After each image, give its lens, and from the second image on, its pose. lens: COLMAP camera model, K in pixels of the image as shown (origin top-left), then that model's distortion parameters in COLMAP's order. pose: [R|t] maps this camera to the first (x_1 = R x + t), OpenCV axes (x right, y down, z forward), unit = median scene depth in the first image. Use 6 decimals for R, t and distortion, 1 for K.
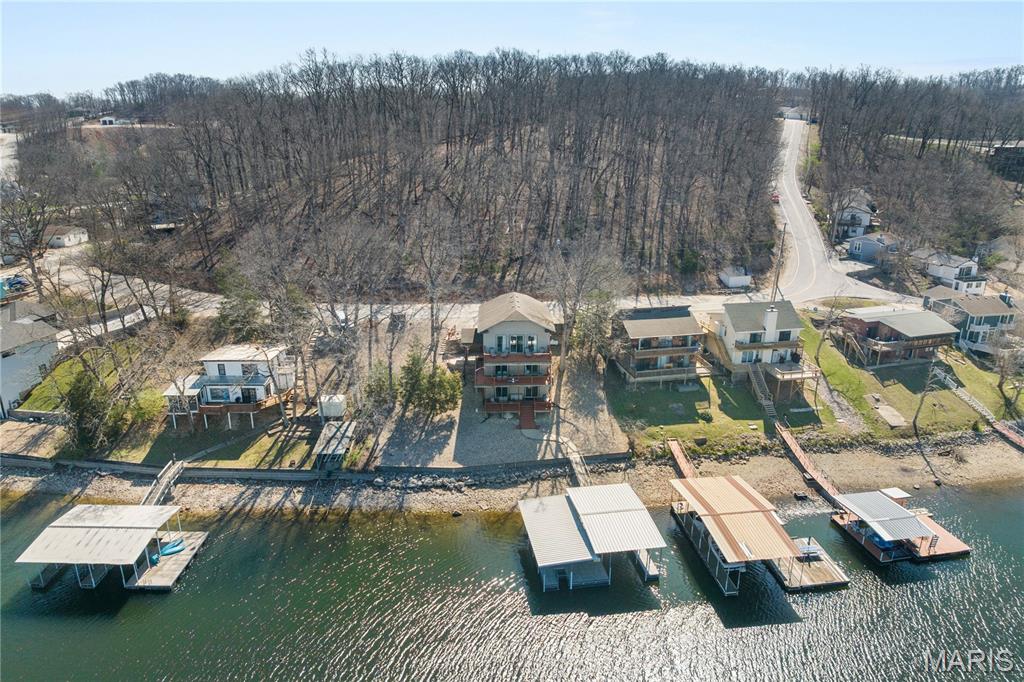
lens RADIAL K [[719.7, 0, 509.6], [0, 719.7, 342.5], [0, 0, 1]] dist [-0.026873, -0.009337]
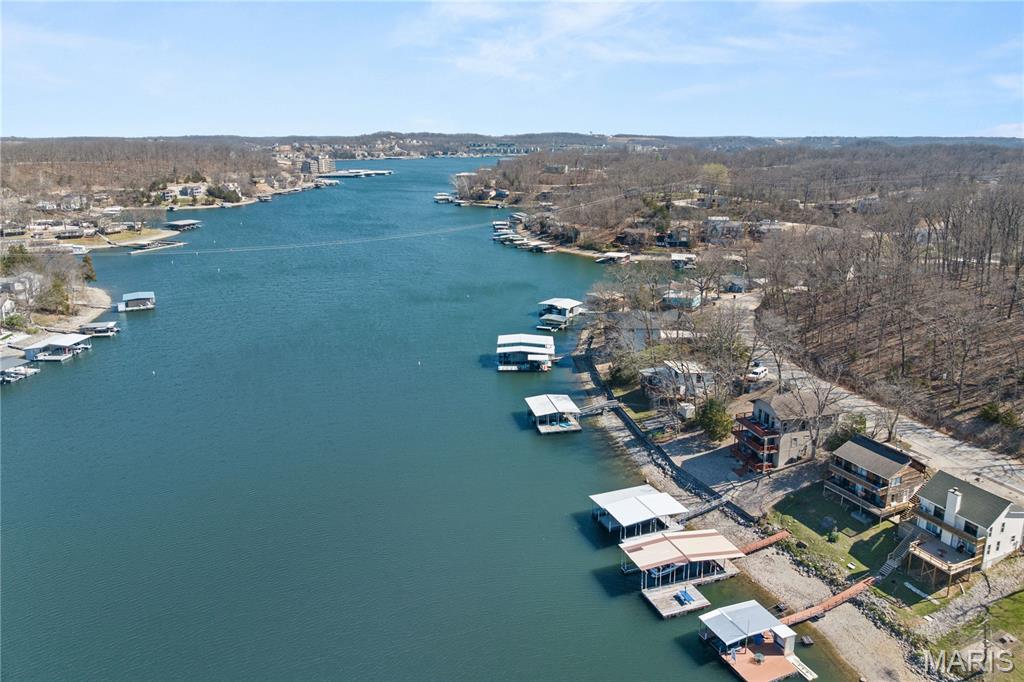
lens RADIAL K [[719.7, 0, 515.3], [0, 719.7, 330.8], [0, 0, 1]] dist [-0.026873, -0.009337]
pose [[0.220607, 0.259310, -0.940261, 1.249845], [-0.290924, 0.937624, 0.190326, -0.301994], [0.930965, 0.231557, 0.282286, 0.132509]]
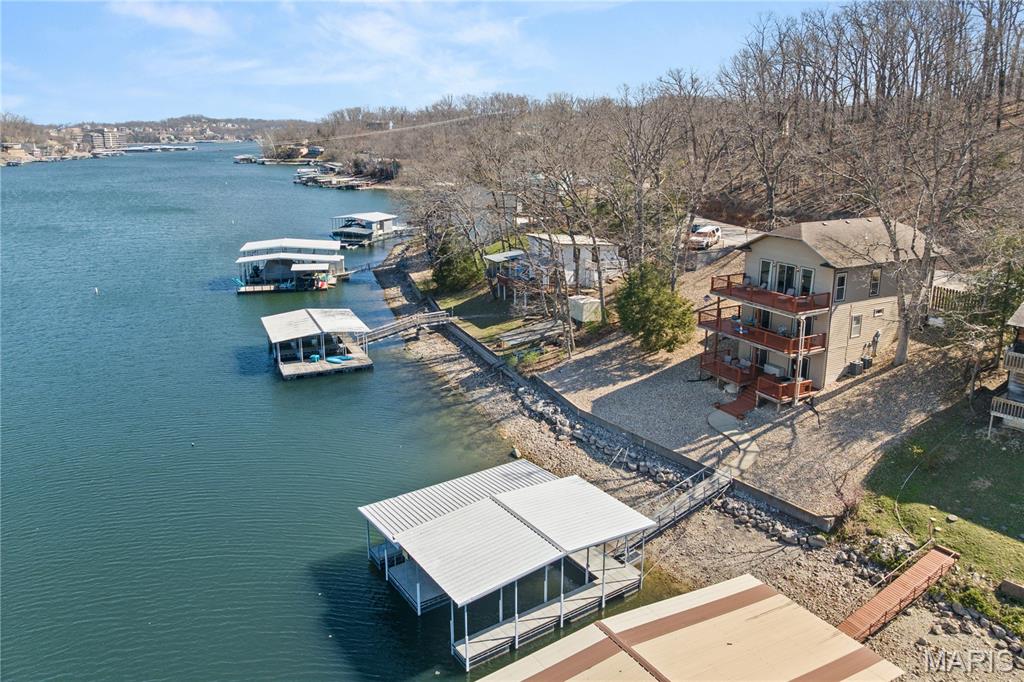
lens RADIAL K [[719.7, 0, 518.1], [0, 719.7, 319.7], [0, 0, 1]] dist [-0.026873, -0.009337]
pose [[0.433743, 0.231458, -0.870801, 0.467508], [-0.274274, 0.954497, 0.117090, 0.026566], [0.858278, 0.188051, 0.477489, 0.584415]]
